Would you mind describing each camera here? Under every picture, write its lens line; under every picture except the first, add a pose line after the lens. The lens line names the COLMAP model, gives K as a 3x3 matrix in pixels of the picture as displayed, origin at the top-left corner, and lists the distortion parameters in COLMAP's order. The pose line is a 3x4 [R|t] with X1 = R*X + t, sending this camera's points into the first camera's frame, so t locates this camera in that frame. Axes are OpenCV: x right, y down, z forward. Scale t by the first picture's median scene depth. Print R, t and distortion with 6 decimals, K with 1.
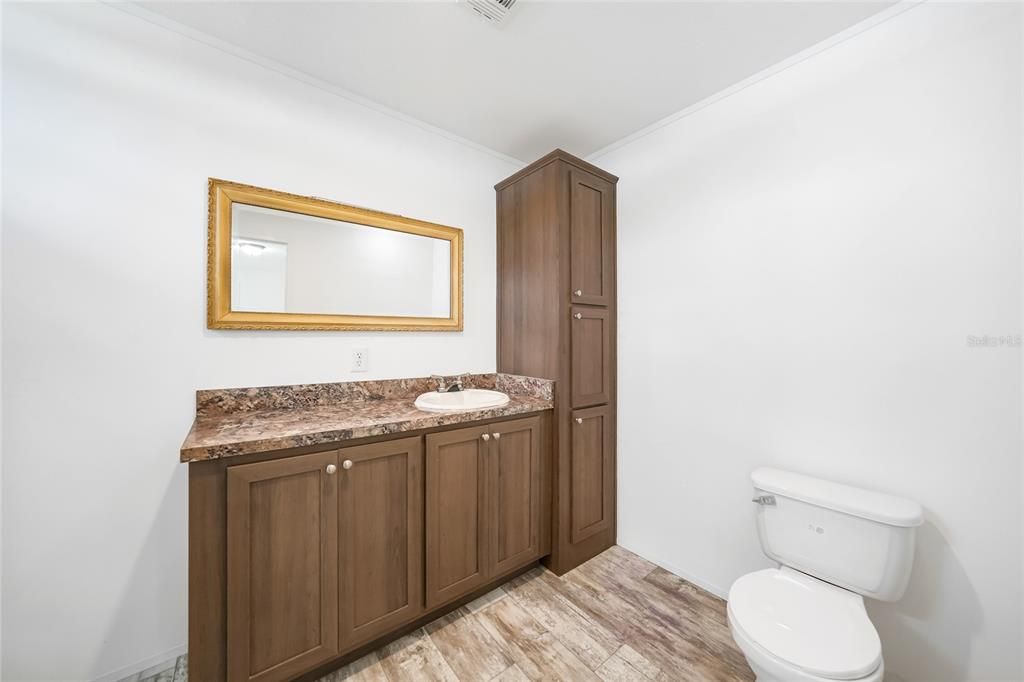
lens RADIAL K [[365.1, 0, 513.7], [0, 365.1, 338.1], [0, 0, 1]] dist [-0.000946, -0.000011]
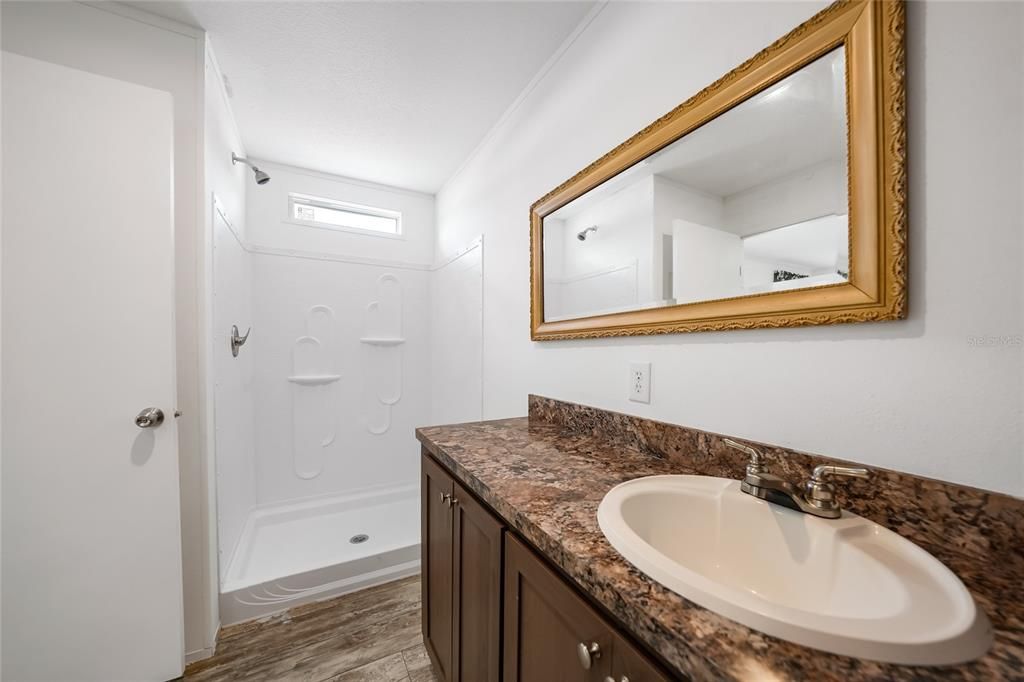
lens RADIAL K [[365.1, 0, 512.6], [0, 365.1, 348.7], [0, 0, 1]] dist [-0.000946, -0.000011]
pose [[-0.153875, -0.008246, -0.988056, 0.242964], [-0.002580, 0.999965, -0.007944, 0.008276], [0.988087, 0.001327, -0.153891, 0.966687]]
